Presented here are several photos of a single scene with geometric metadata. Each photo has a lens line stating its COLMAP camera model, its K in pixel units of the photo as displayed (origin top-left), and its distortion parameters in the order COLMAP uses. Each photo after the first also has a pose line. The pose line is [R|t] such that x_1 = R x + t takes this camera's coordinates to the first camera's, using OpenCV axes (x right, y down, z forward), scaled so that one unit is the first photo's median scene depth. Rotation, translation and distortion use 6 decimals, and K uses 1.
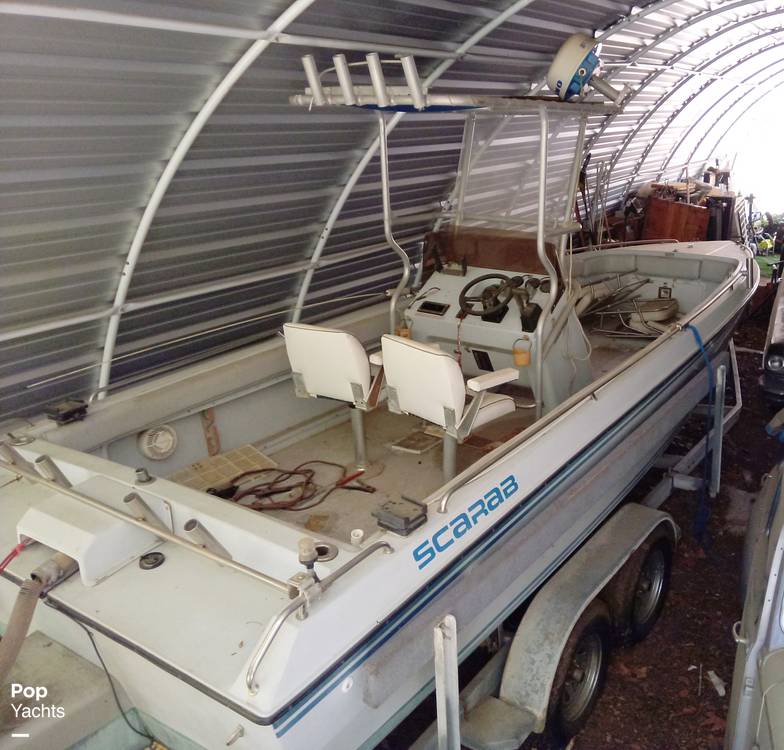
lens RADIAL K [[760.6, 0, 468.9], [0, 760.6, 374.9], [0, 0, 1]] dist [0.039886, 0.000000]
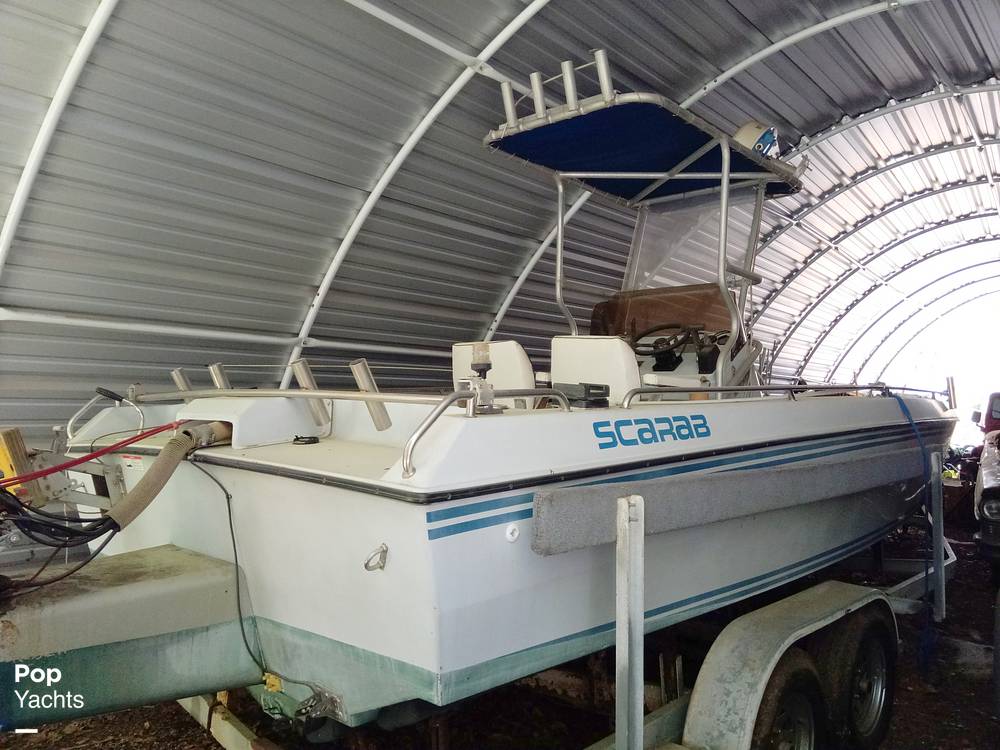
lens RADIAL K [[739.6, 0, 486.2], [0, 739.6, 394.1], [0, 0, 1]] dist [0.056235, -0.059670]
pose [[0.983936, 0.033199, -0.175408, -0.033909], [-0.091693, 0.937031, -0.336994, 0.360629], [0.153175, 0.347664, 0.925023, 0.150470]]
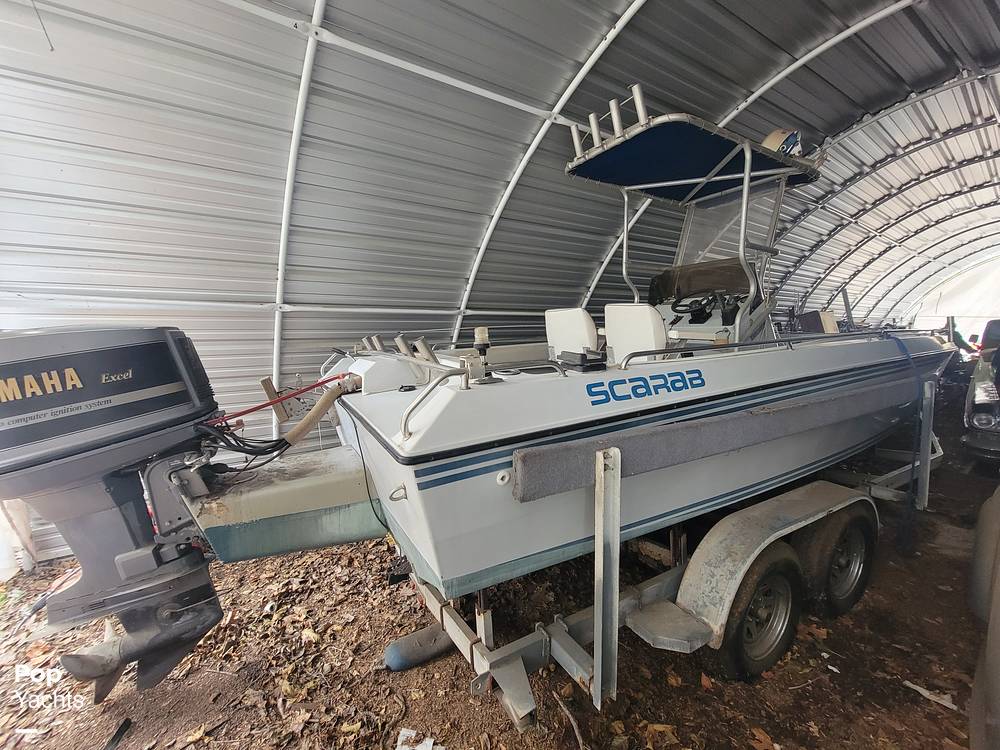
lens RADIAL K [[395.1, 0, 503.5], [0, 395.1, 375.2], [0, 0, 1]] dist [-0.003952, 0.000624]
pose [[0.892861, 0.059108, -0.446436, 0.051448], [-0.157378, 0.969796, -0.186353, 0.250212], [0.421937, 0.236646, 0.875196, 0.336683]]
